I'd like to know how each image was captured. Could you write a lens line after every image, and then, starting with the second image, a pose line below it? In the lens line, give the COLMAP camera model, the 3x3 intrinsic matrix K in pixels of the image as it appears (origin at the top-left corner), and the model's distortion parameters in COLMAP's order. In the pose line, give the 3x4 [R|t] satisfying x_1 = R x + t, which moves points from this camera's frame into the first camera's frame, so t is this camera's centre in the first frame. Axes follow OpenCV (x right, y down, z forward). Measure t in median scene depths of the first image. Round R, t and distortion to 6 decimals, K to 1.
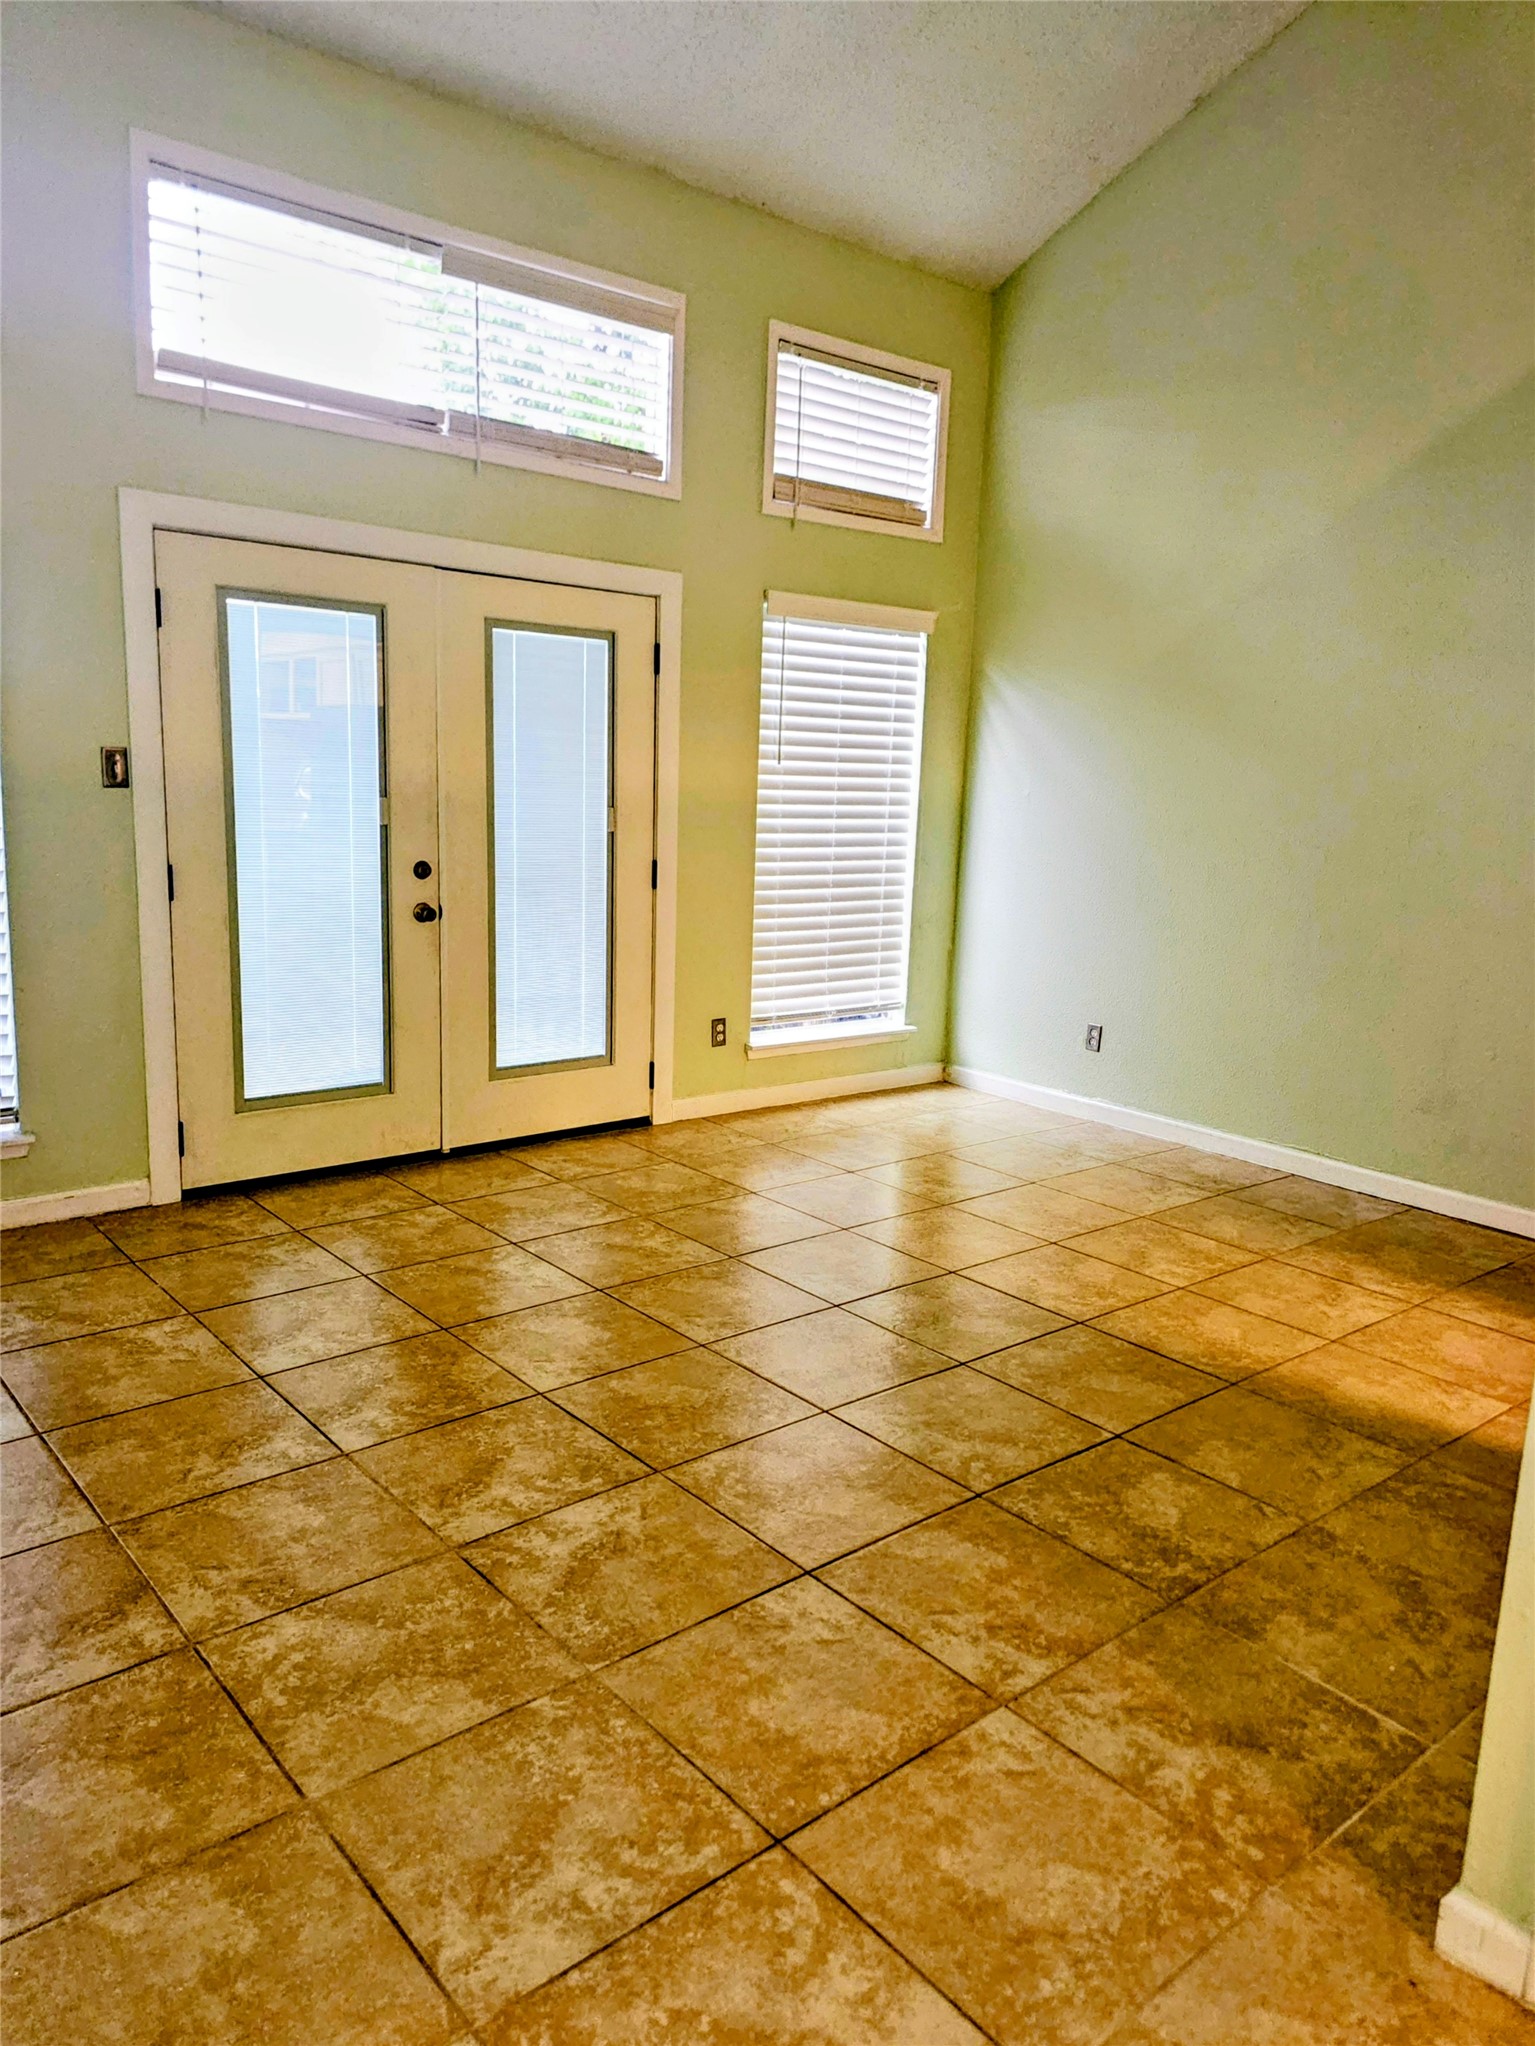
lens RADIAL K [[1427.8, 0, 767.5], [0, 1427.8, 1023.0], [0, 0, 1]] dist [0.049465, -0.053531]
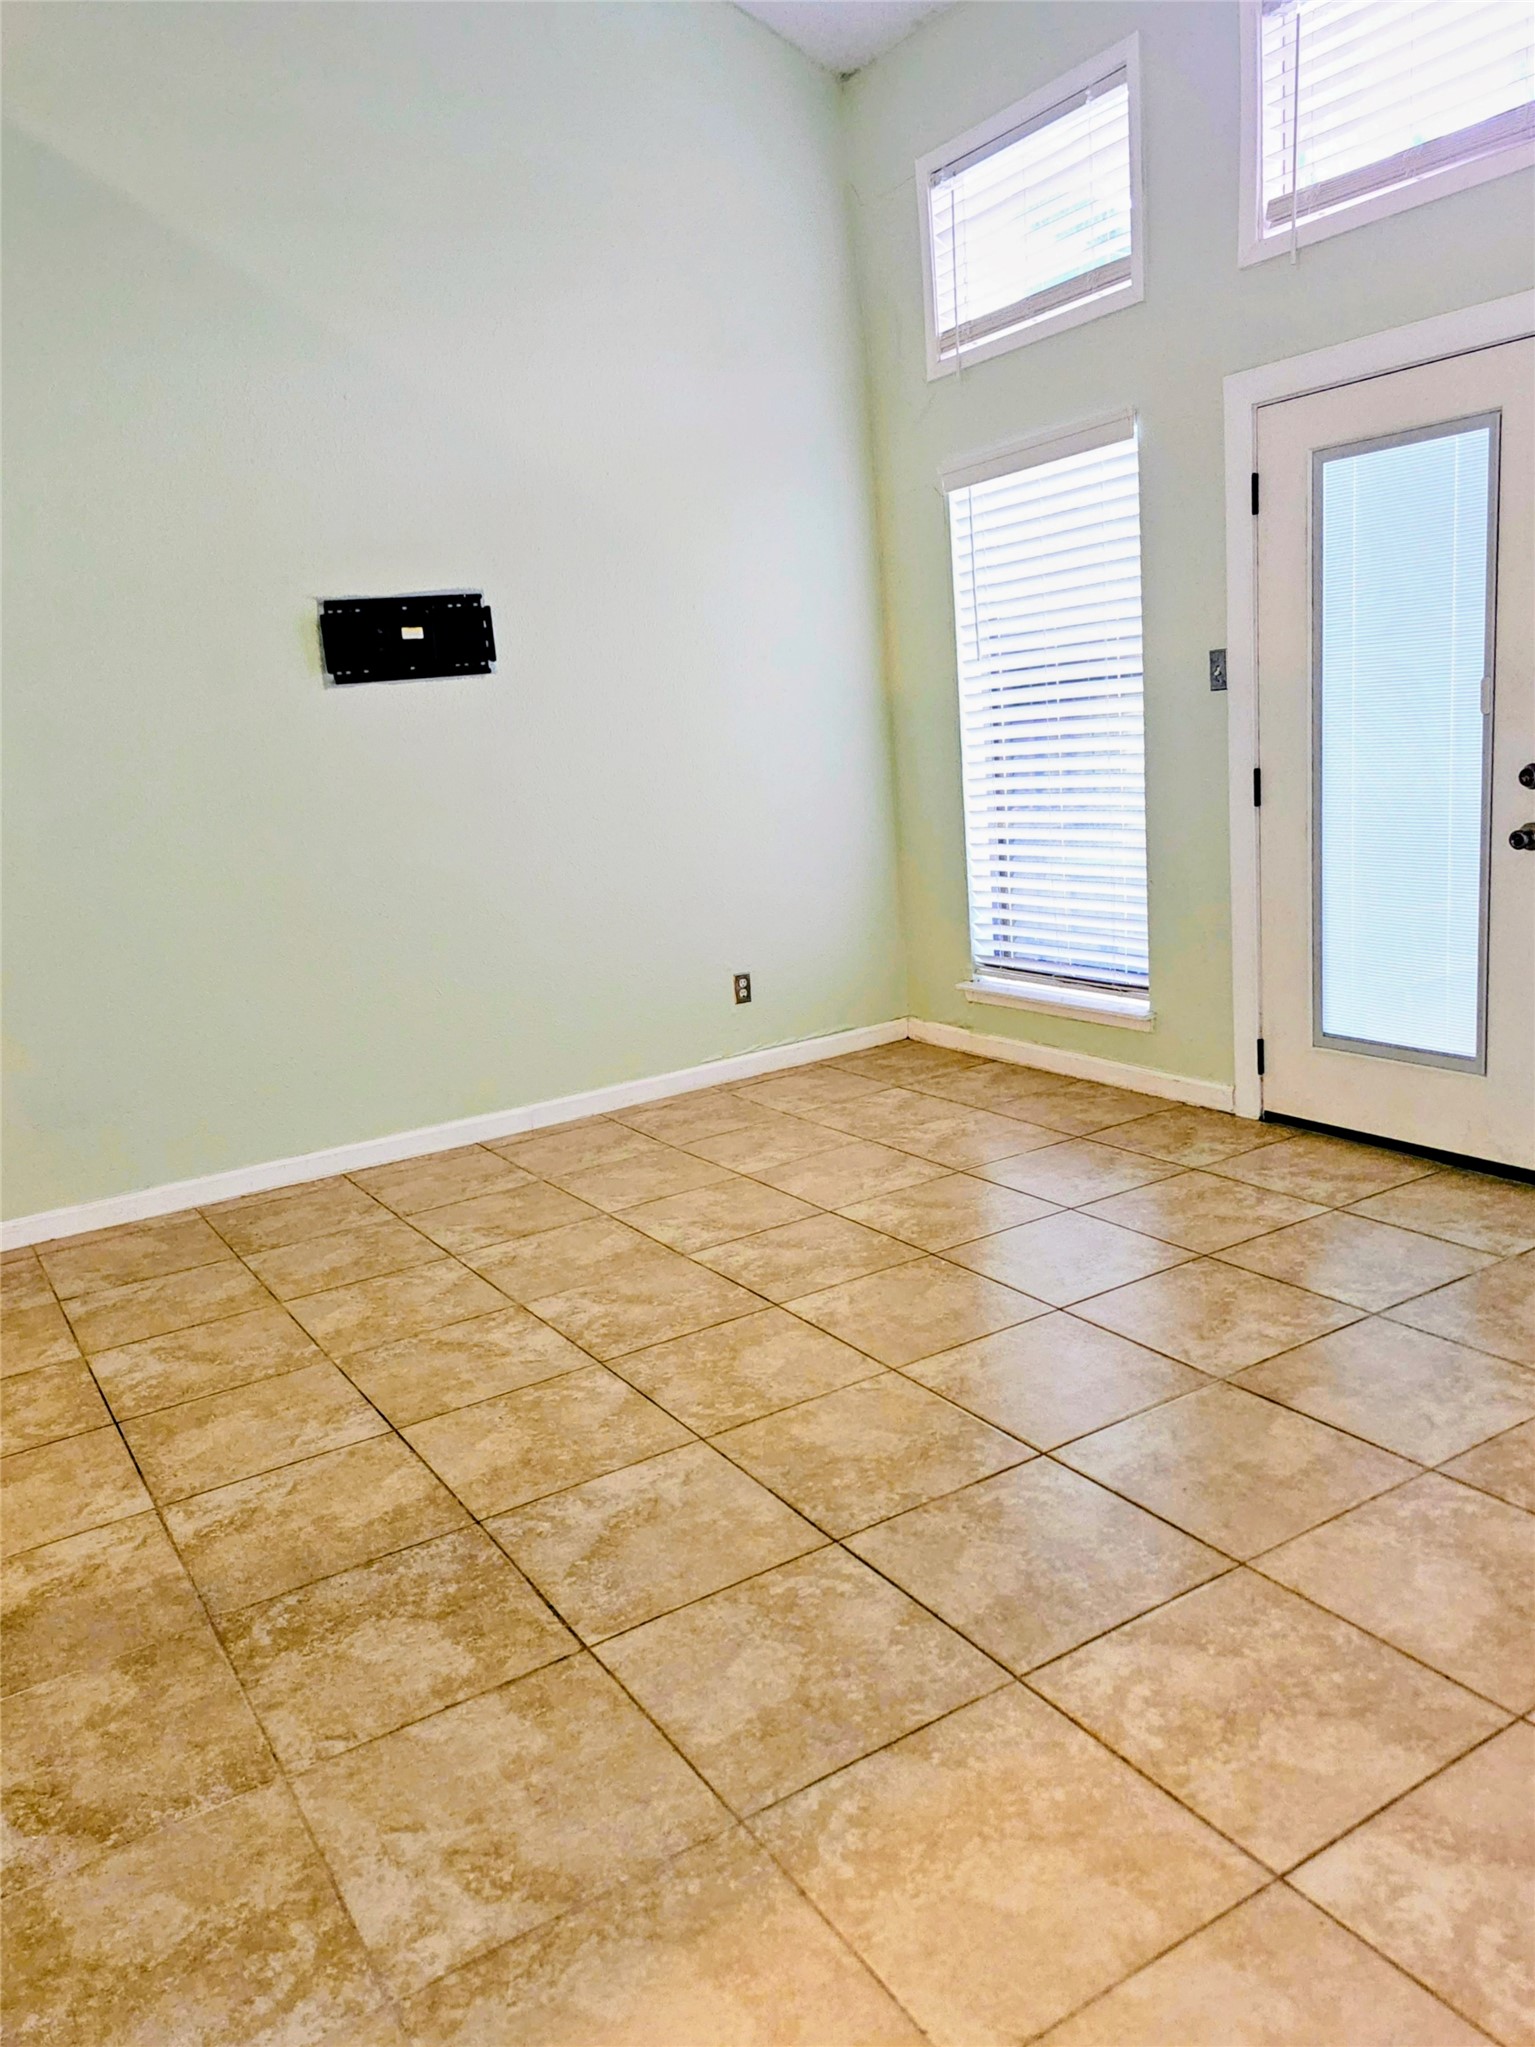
lens RADIAL K [[1515.0, 0, 767.5], [0, 1515.0, 1023.5], [0, 0, 1]] dist [0.090406, -0.099795]
pose [[-0.152131, 0.185078, -0.970877, 0.683059], [-0.091280, 0.975482, 0.200259, -0.124747], [0.984136, 0.119088, -0.131507, 0.875636]]
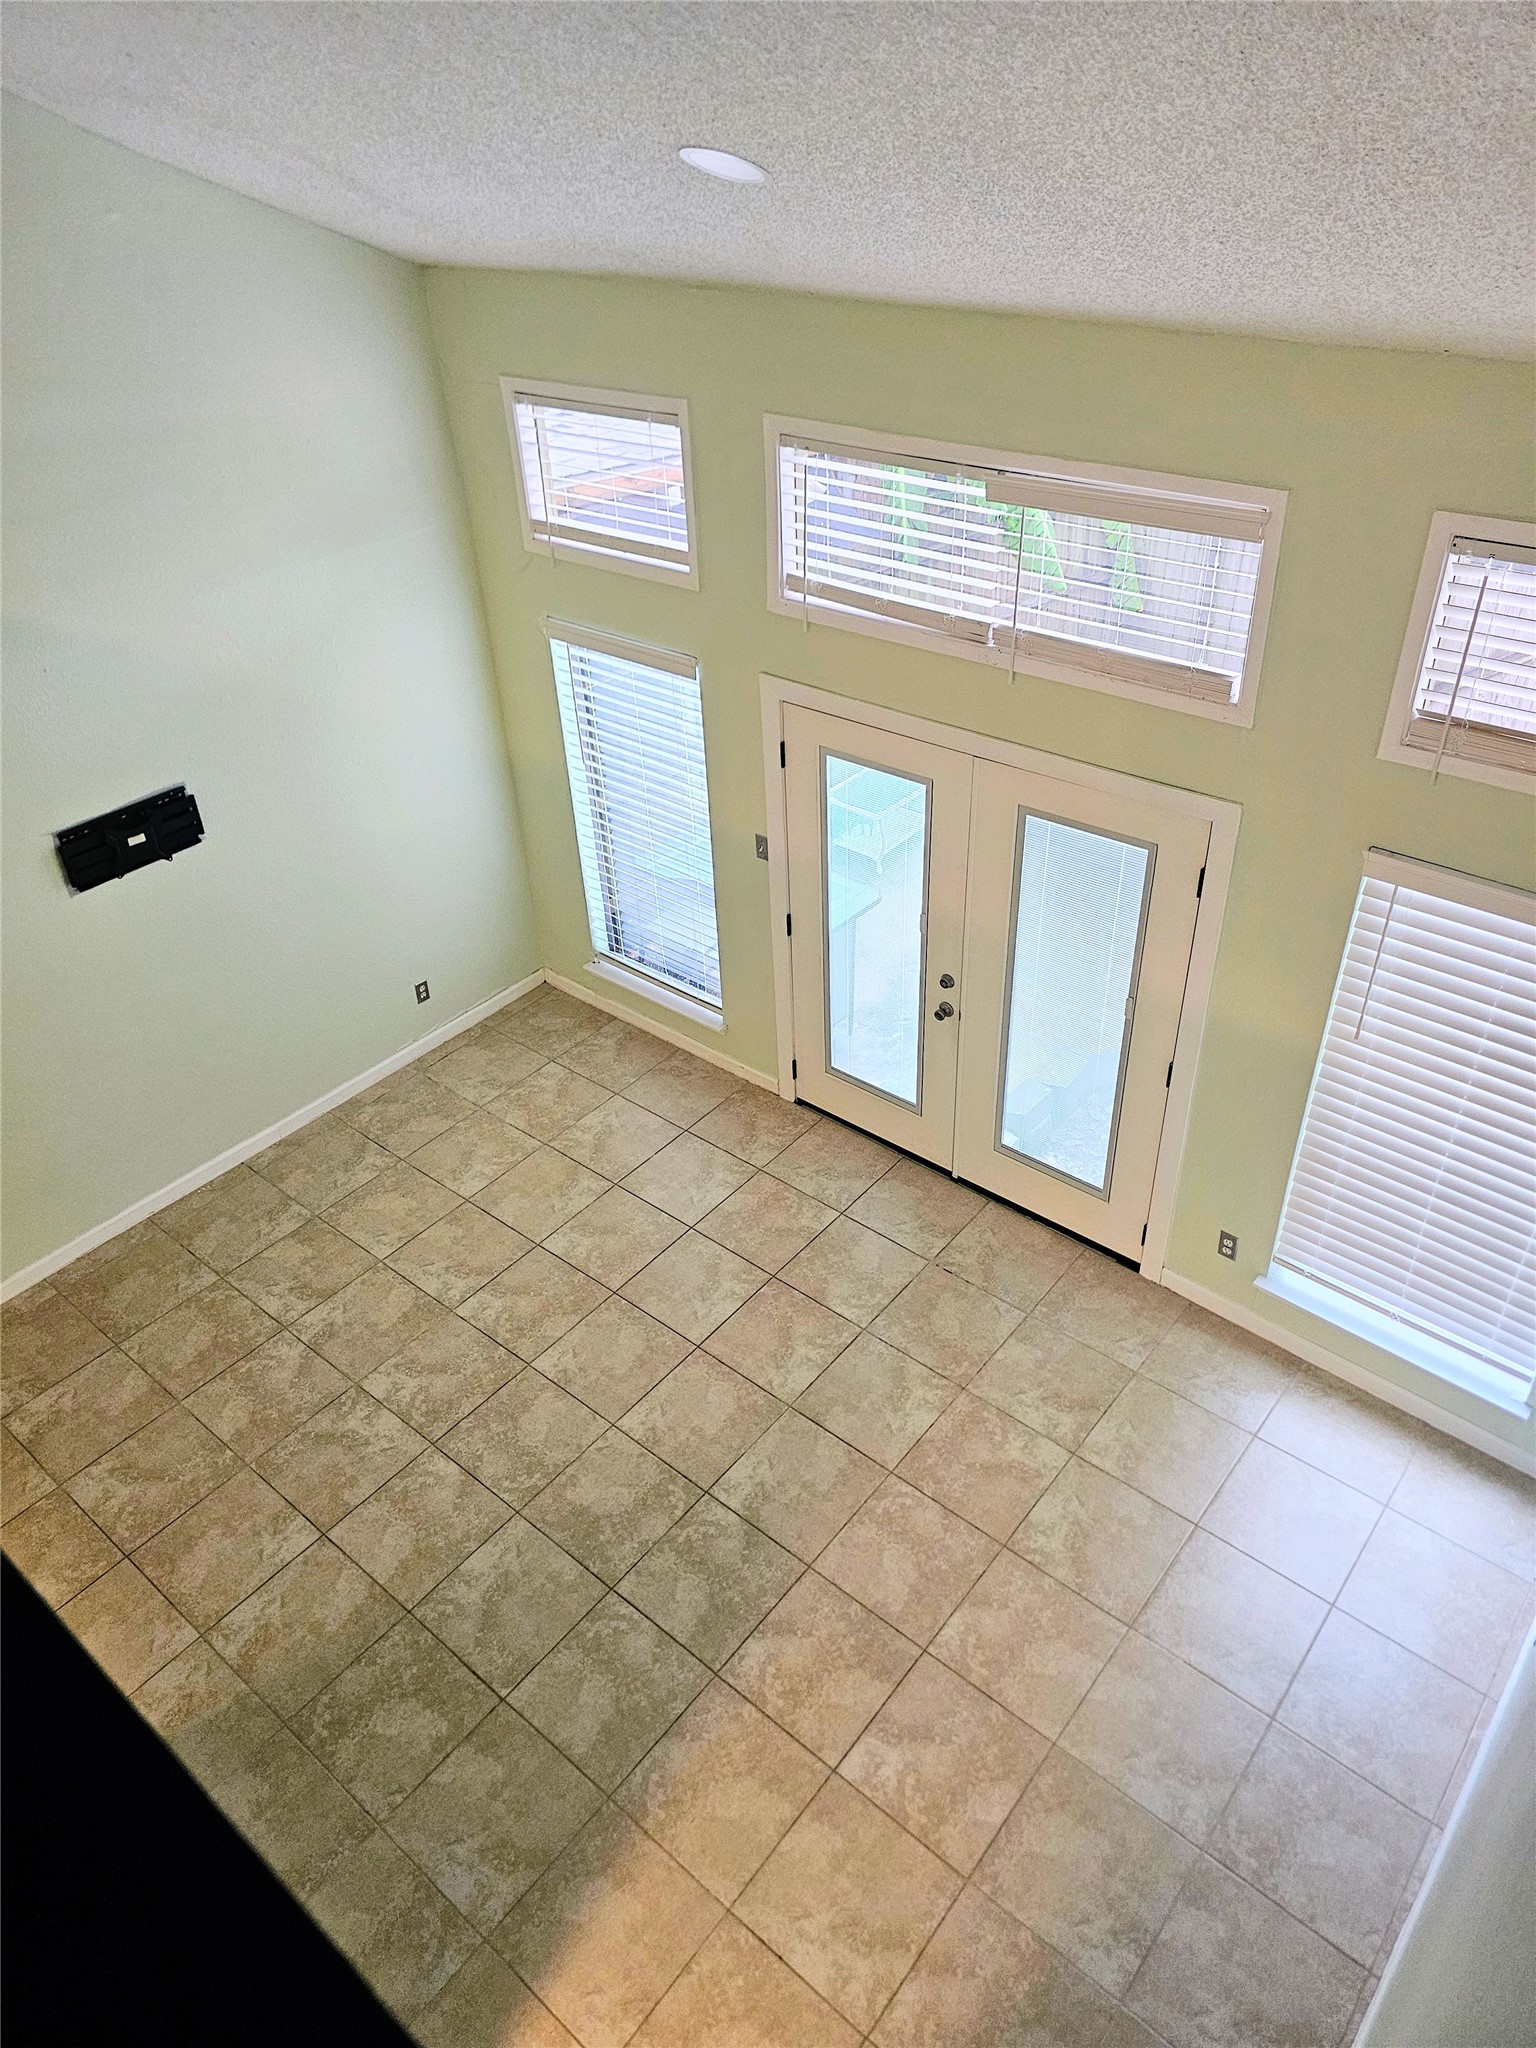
lens RADIAL K [[1372.1, 0, 790.9], [0, 1372.1, 984.7], [0, 0, 1]] dist [0.046285, -0.031586]
pose [[0.181660, 0.517125, -0.836410, 0.808127], [-0.130121, 0.855724, 0.500805, -0.771510], [0.974714, 0.017859, 0.222739, 0.732642]]
